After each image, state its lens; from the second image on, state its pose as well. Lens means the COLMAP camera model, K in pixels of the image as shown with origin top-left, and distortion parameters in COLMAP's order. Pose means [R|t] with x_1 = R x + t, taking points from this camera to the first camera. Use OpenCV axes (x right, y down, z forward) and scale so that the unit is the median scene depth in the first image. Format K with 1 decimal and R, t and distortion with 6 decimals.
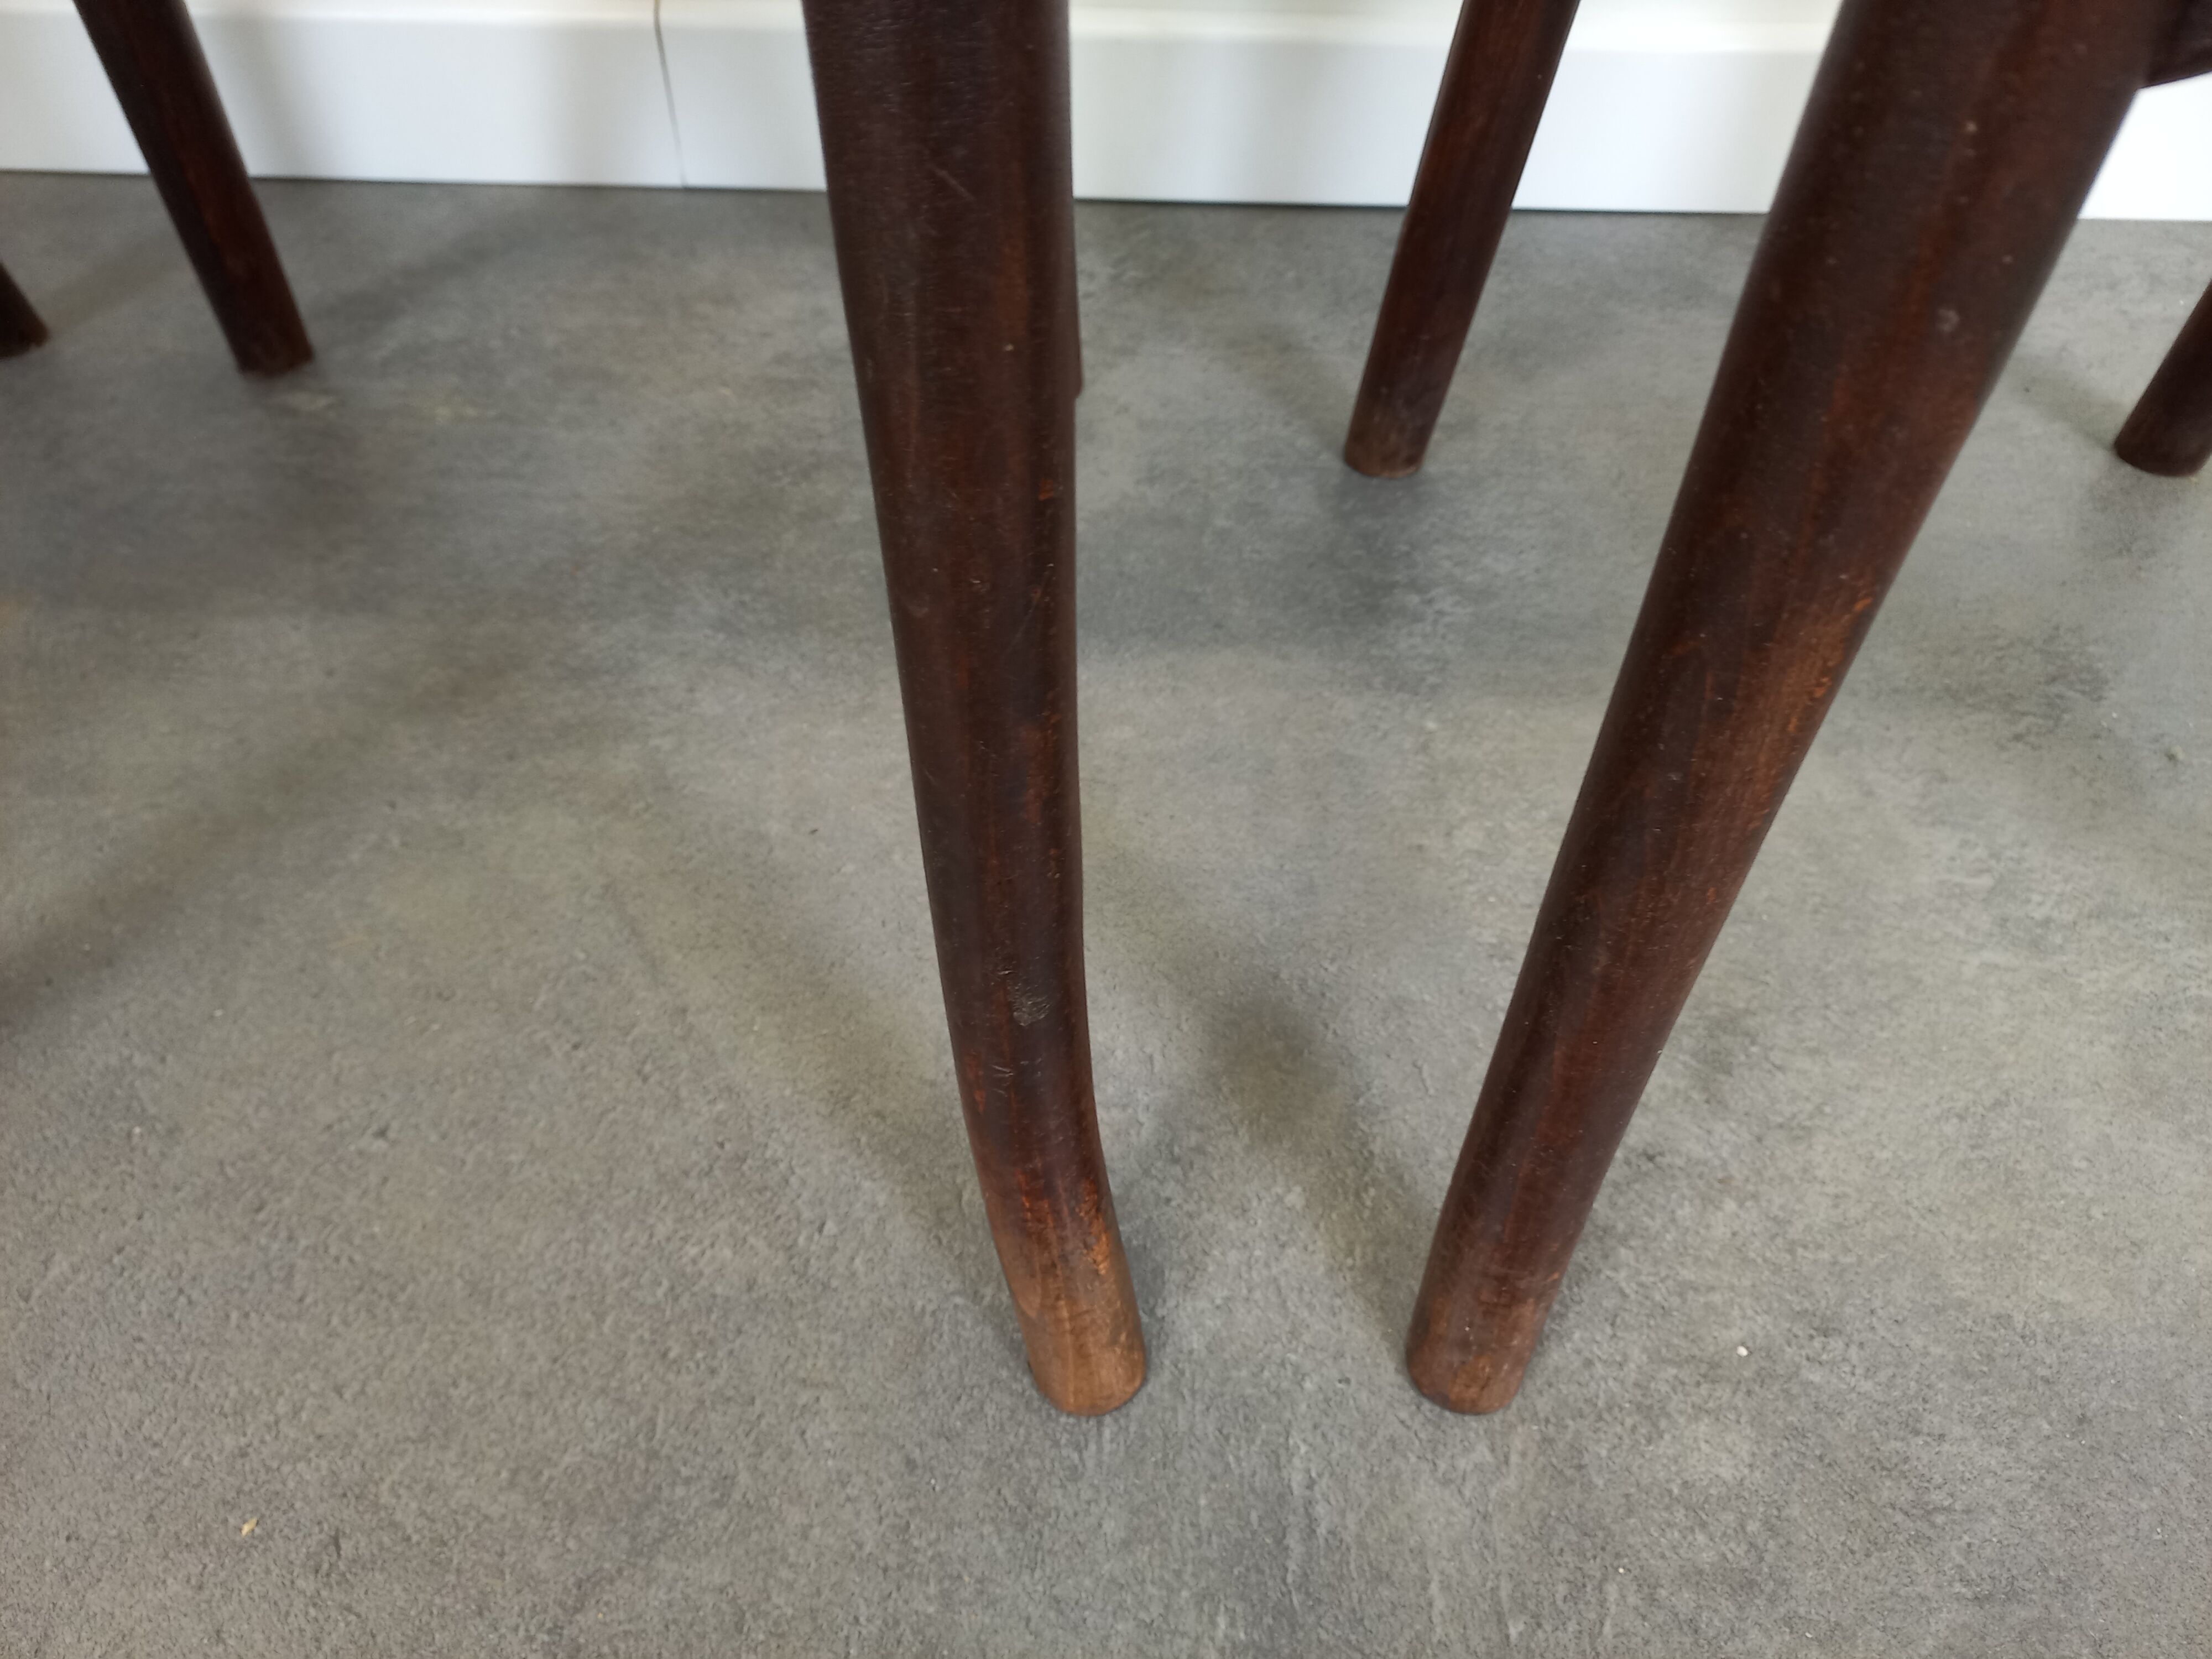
lens RADIAL K [[1585.1, 0, 1105.8], [0, 1585.1, 832.4], [0, 0, 1]] dist [0.043347, -0.021925]
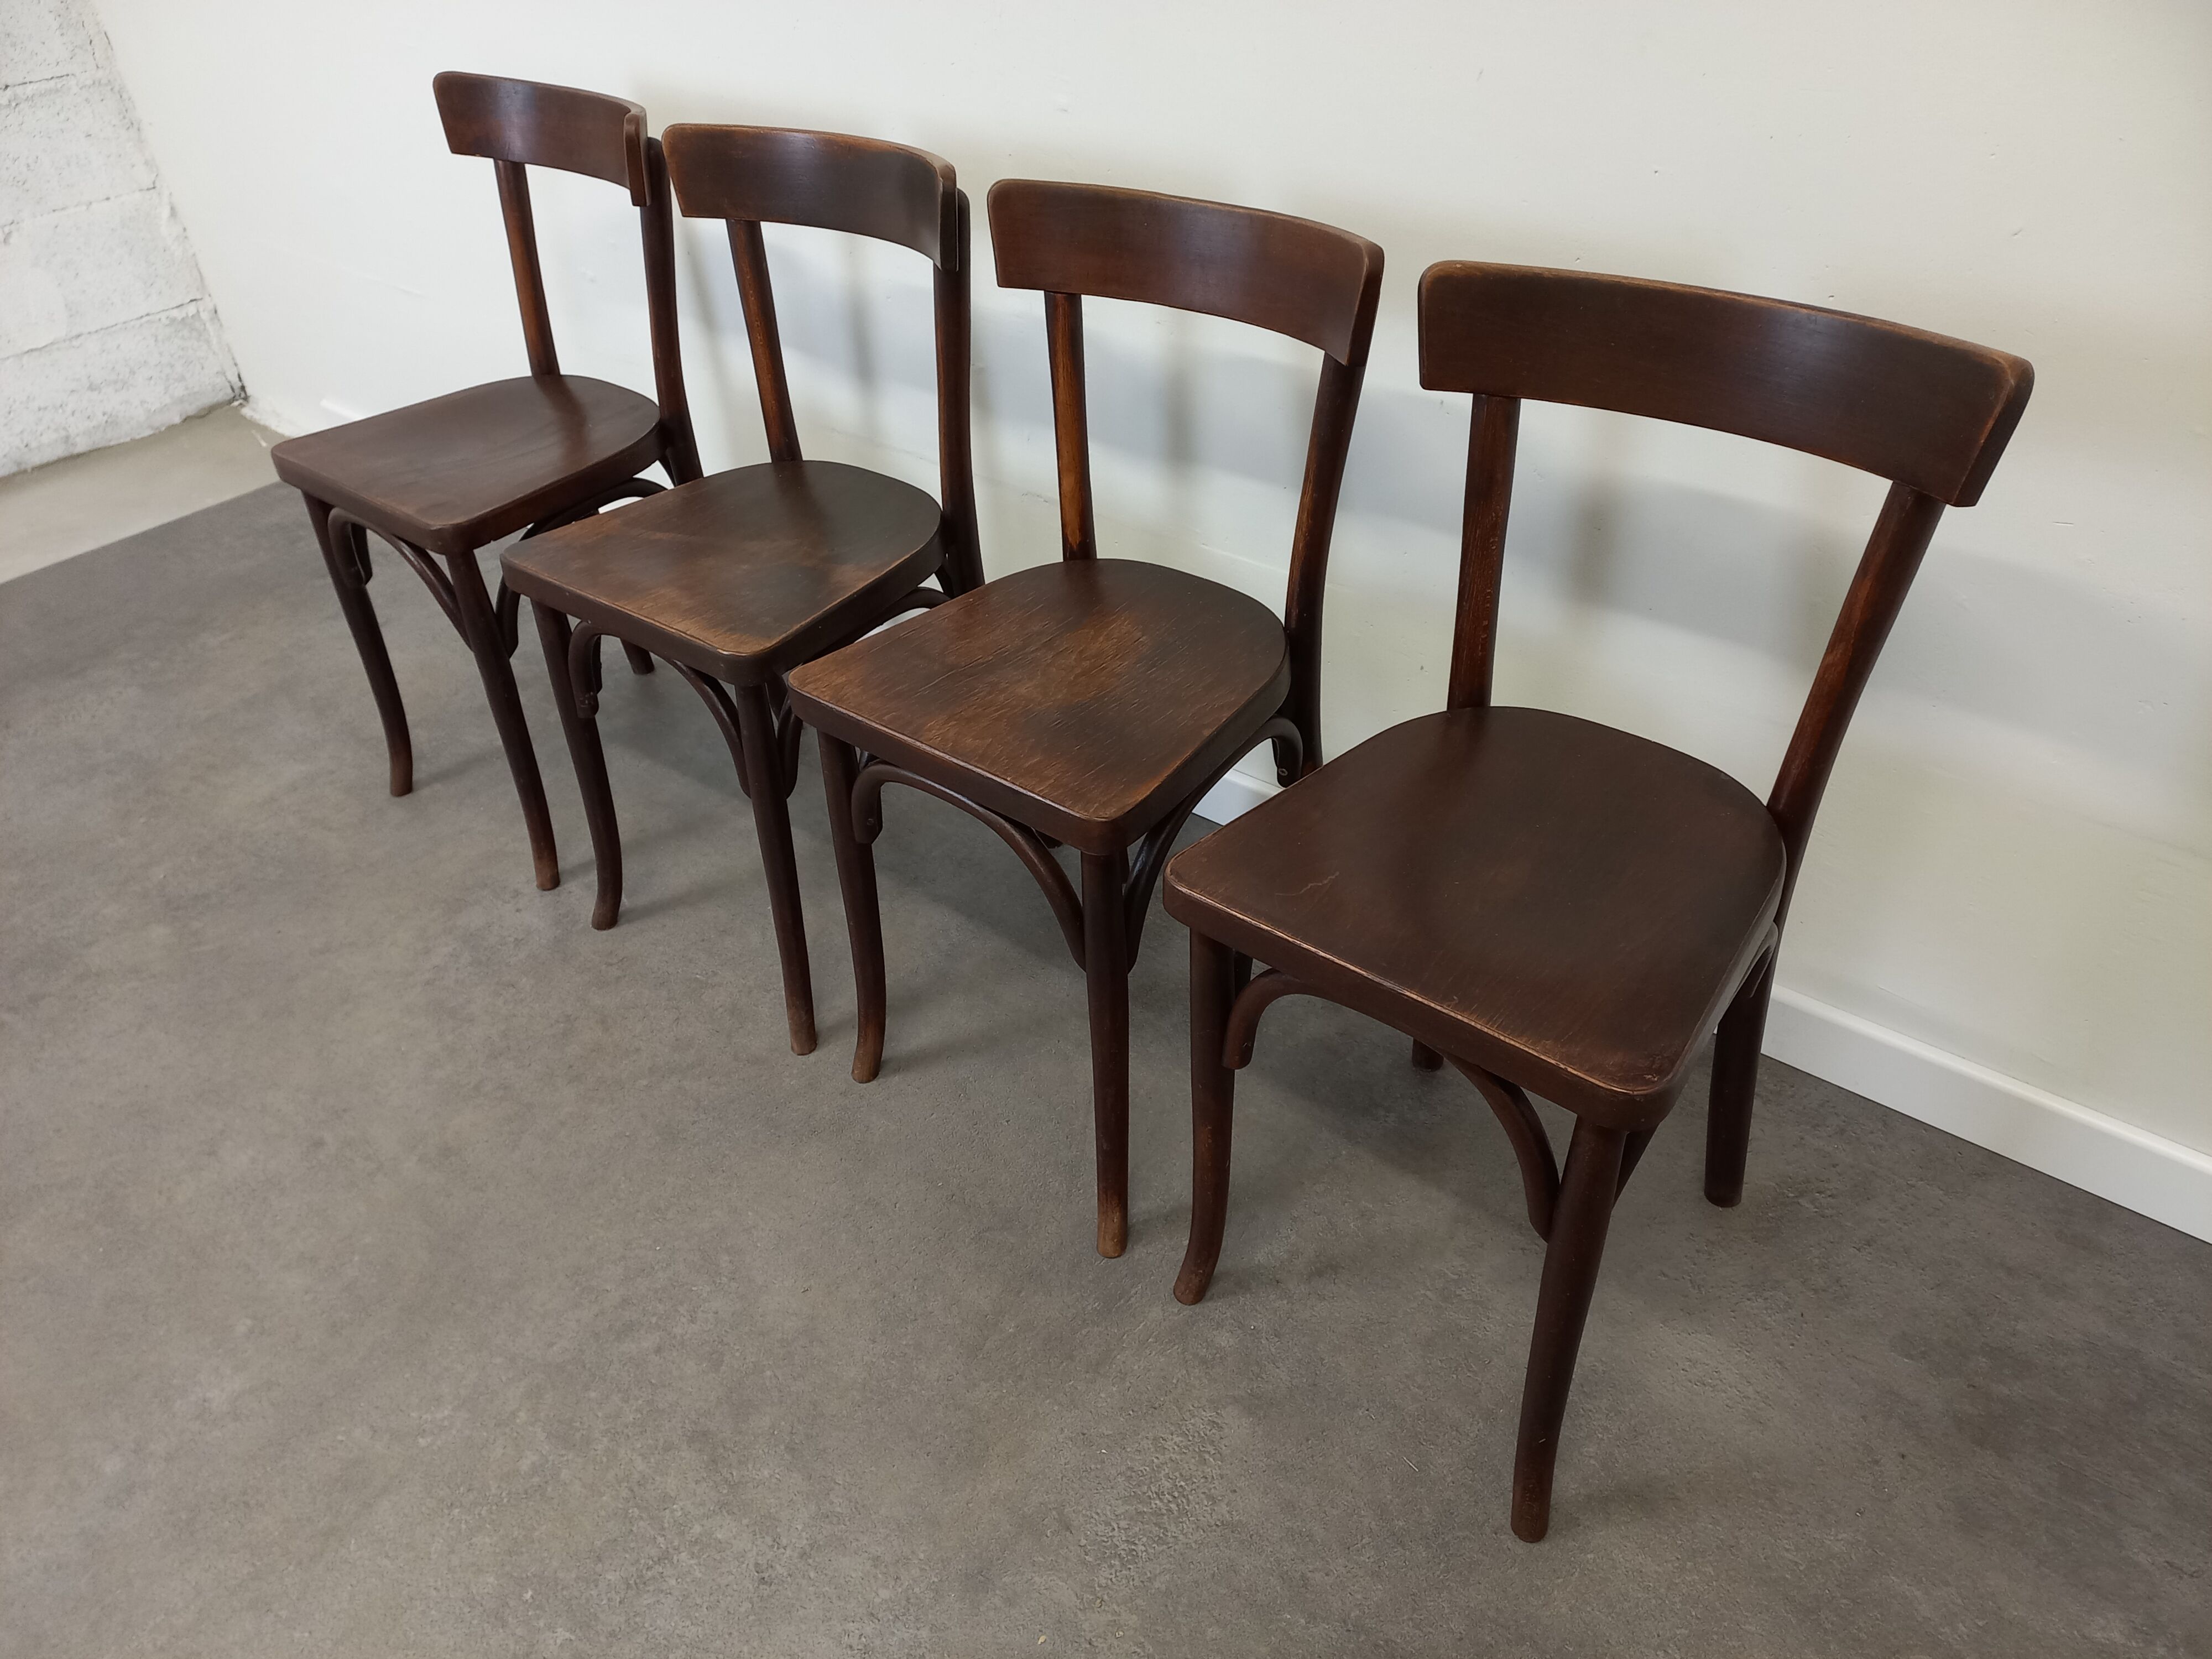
lens RADIAL K [[1585.1, 0, 1144.1], [0, 1585.1, 871.8], [0, 0, 1]] dist [0.043347, -0.021925]
pose [[0.789689, 0.339511, -0.511002, 1.326558], [-0.410267, 0.911523, -0.028399, -0.328604], [0.456148, 0.232073, 0.859110, -1.933809]]
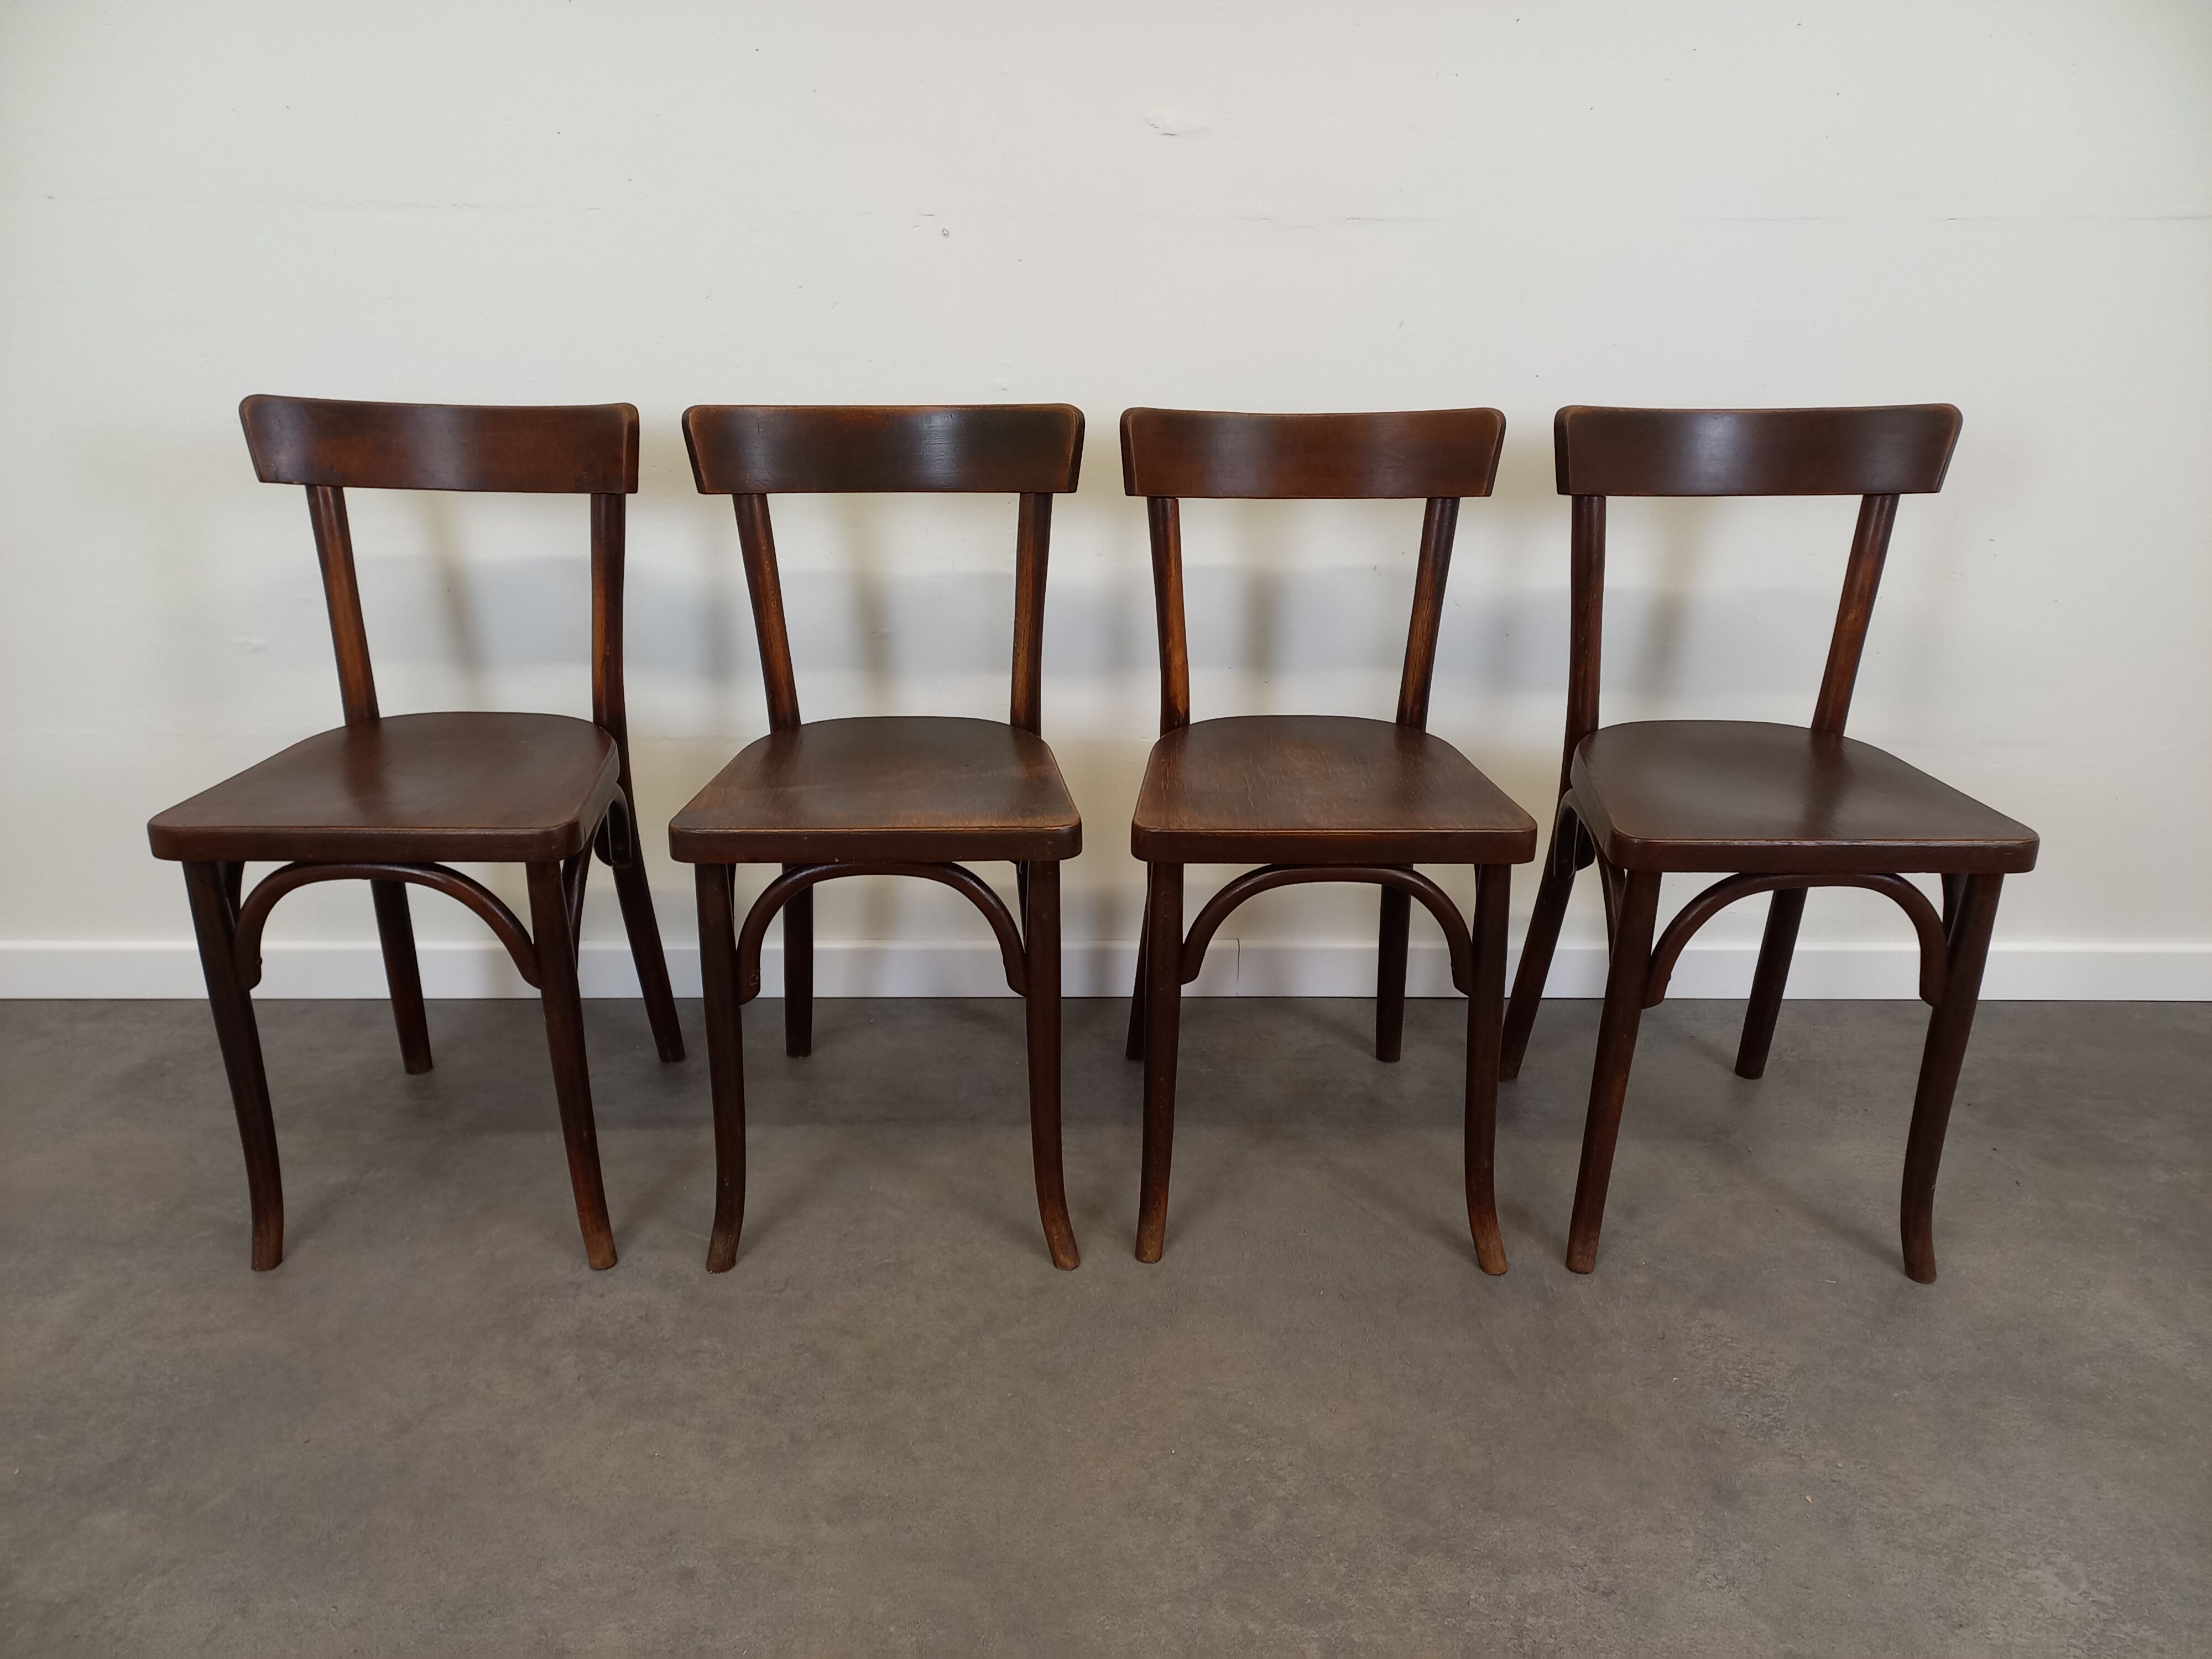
lens RADIAL K [[1585.1, 0, 1105.3], [0, 1585.1, 870.4], [0, 0, 1]] dist [0.043347, -0.021925]
pose [[0.999125, -0.016135, 0.038578, -0.927816], [0.030438, 0.913214, -0.406343, 0.821417], [-0.028674, 0.407162, 0.912906, -2.561871]]
